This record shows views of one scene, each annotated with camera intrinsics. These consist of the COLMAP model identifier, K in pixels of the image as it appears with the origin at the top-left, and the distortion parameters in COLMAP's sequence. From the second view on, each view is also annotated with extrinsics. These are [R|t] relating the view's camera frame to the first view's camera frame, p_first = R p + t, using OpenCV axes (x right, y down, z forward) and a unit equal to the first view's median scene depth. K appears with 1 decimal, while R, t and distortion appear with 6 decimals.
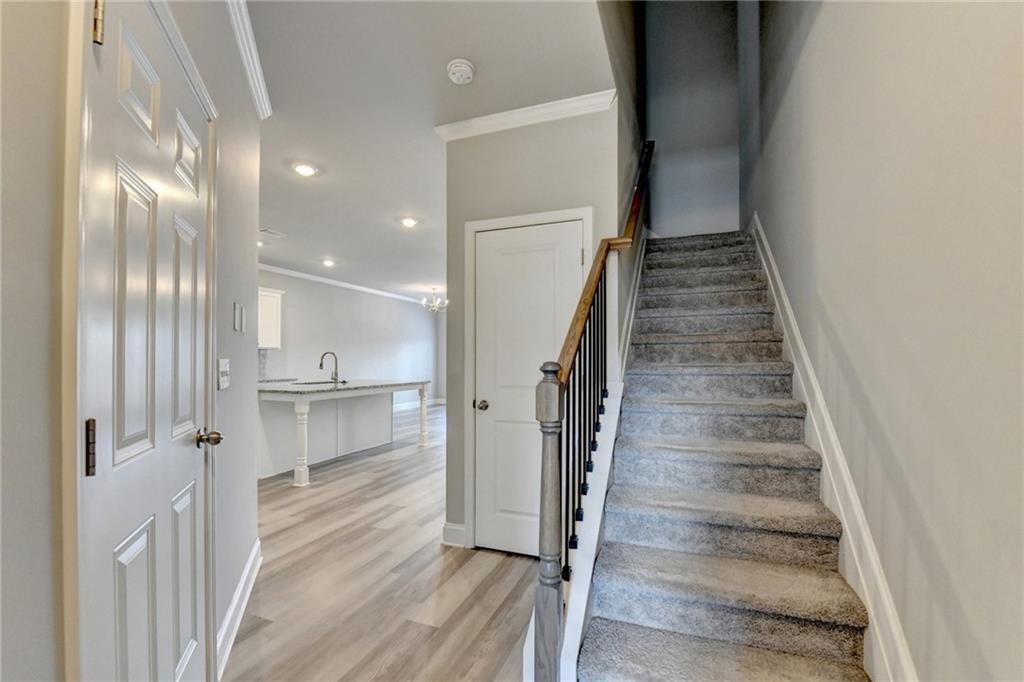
lens RADIAL K [[419.1, 0, 515.9], [0, 419.1, 356.8], [0, 0, 1]] dist [-0.000015, -0.000023]
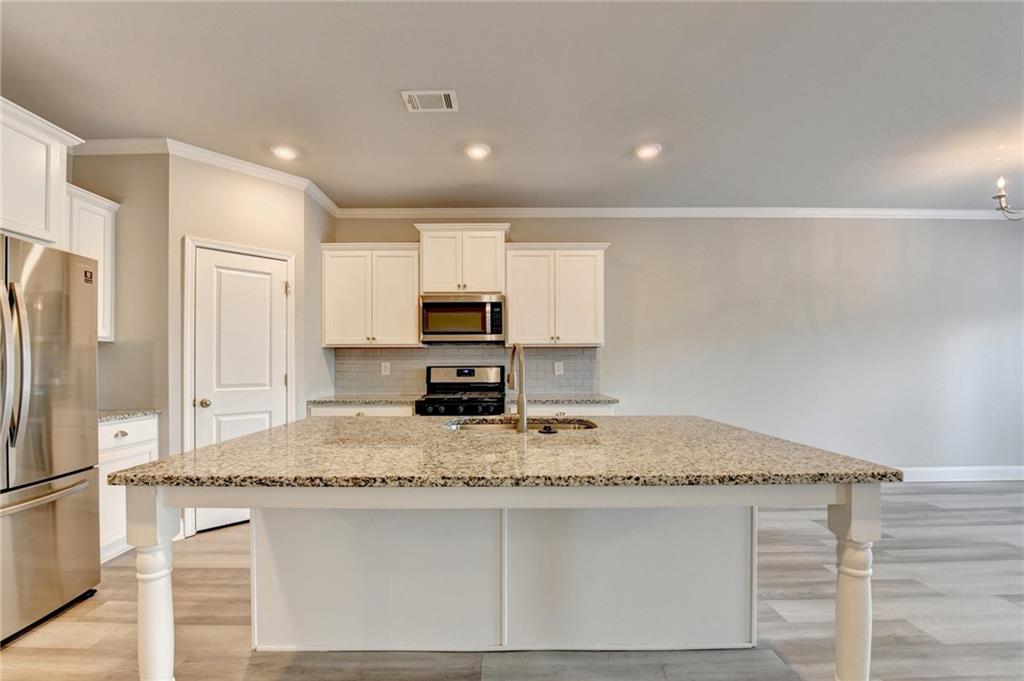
lens RADIAL K [[420.8, 0, 509.6], [0, 420.8, 359.7], [0, 0, 1]] dist [-0.017693, -0.000128]
pose [[0.370177, -0.009375, -0.928914, -0.099582], [0.009018, 0.999938, -0.006498, 0.004393], [0.928917, -0.005972, 0.370239, 0.845731]]
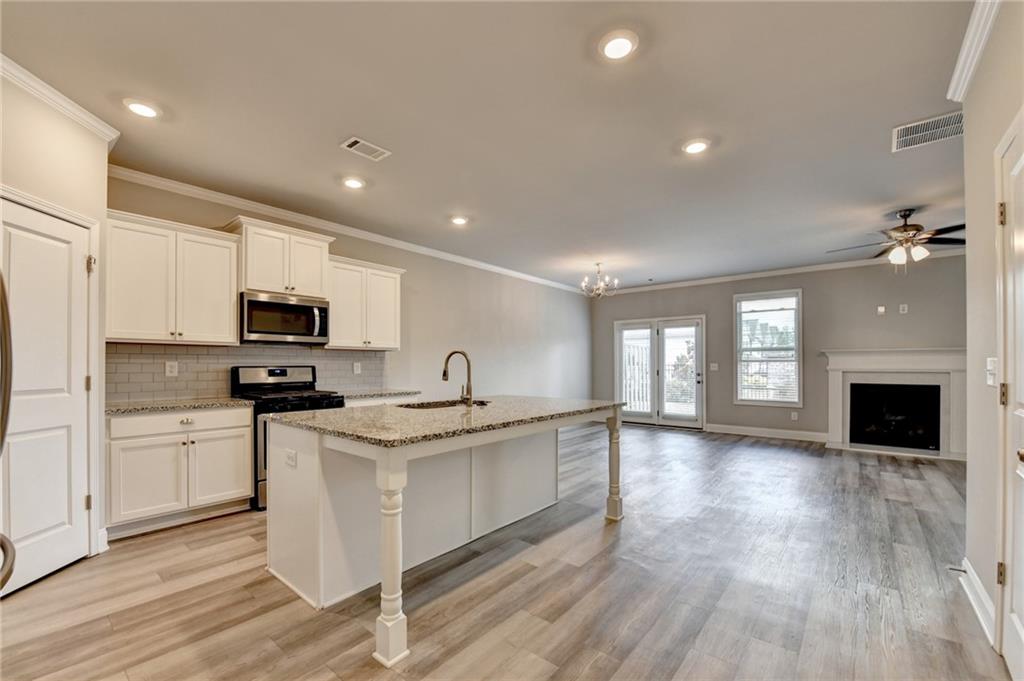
lens RADIAL K [[420.8, 0, 509.6], [0, 420.8, 359.7], [0, 0, 1]] dist [-0.017693, -0.000128]
pose [[0.949253, -0.004097, -0.314488, -0.194987], [0.002487, 0.999982, -0.005522, 0.004021], [0.314505, 0.004459, 0.949245, 0.471568]]
